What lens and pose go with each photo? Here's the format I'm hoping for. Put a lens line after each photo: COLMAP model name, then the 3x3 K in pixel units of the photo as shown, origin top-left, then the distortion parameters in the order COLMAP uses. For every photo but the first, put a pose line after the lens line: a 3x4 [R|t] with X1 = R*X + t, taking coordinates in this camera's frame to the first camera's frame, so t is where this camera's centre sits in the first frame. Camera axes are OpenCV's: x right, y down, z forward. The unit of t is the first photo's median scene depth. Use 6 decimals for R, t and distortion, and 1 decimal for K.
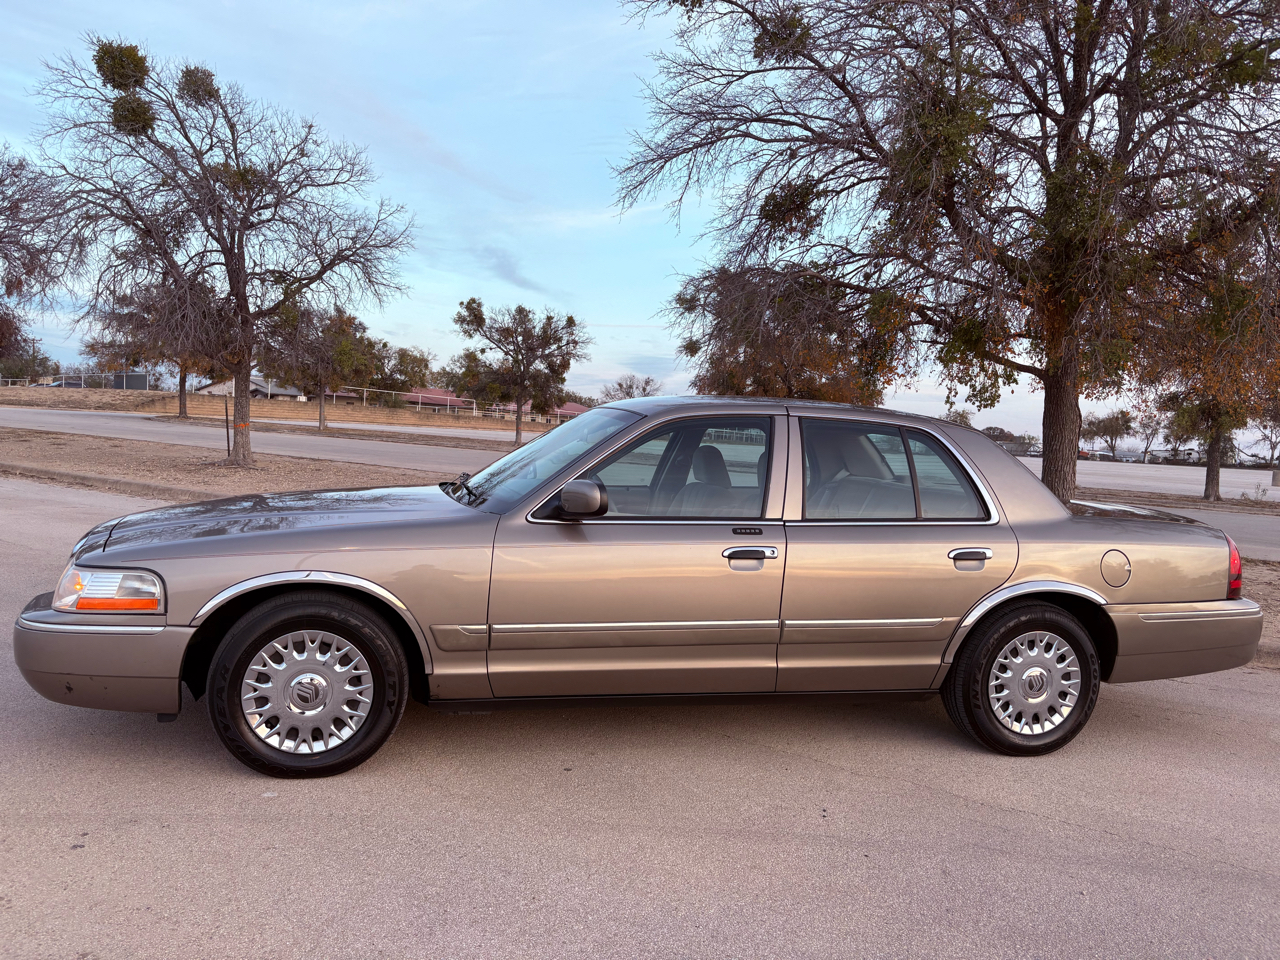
lens RADIAL K [[967.5, 0, 634.0], [0, 967.5, 486.3], [0, 0, 1]] dist [0.036840, -0.045223]
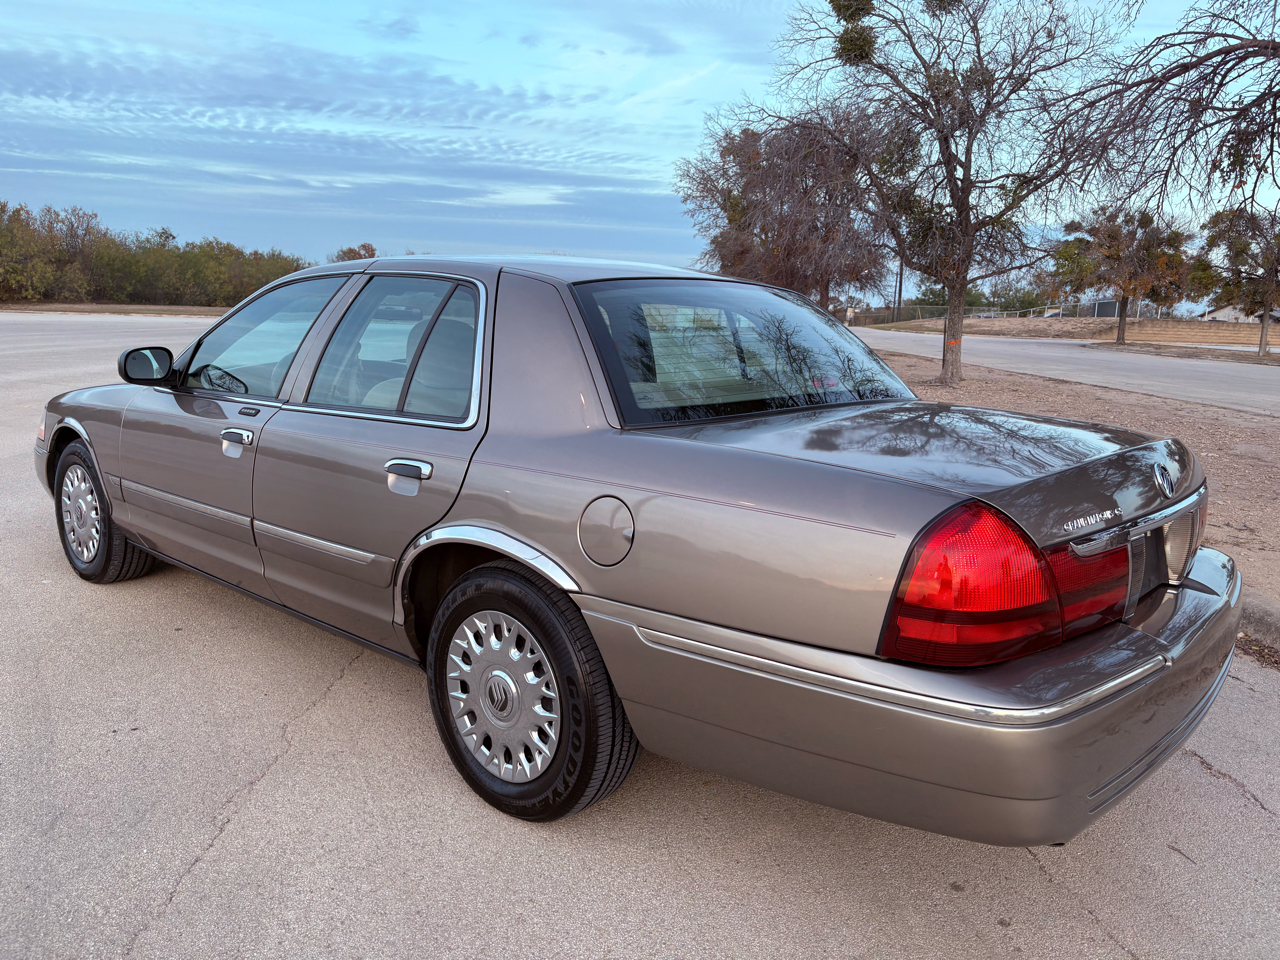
lens RADIAL K [[975.7, 0, 640.0], [0, 975.7, 480.0], [0, 0, 1]] dist [0.011673, 0.001496]
pose [[0.566377, 0.105480, -0.817368, 0.937007], [-0.053714, 0.994392, 0.091105, 0.009334], [0.822394, -0.007695, 0.568867, 0.723420]]
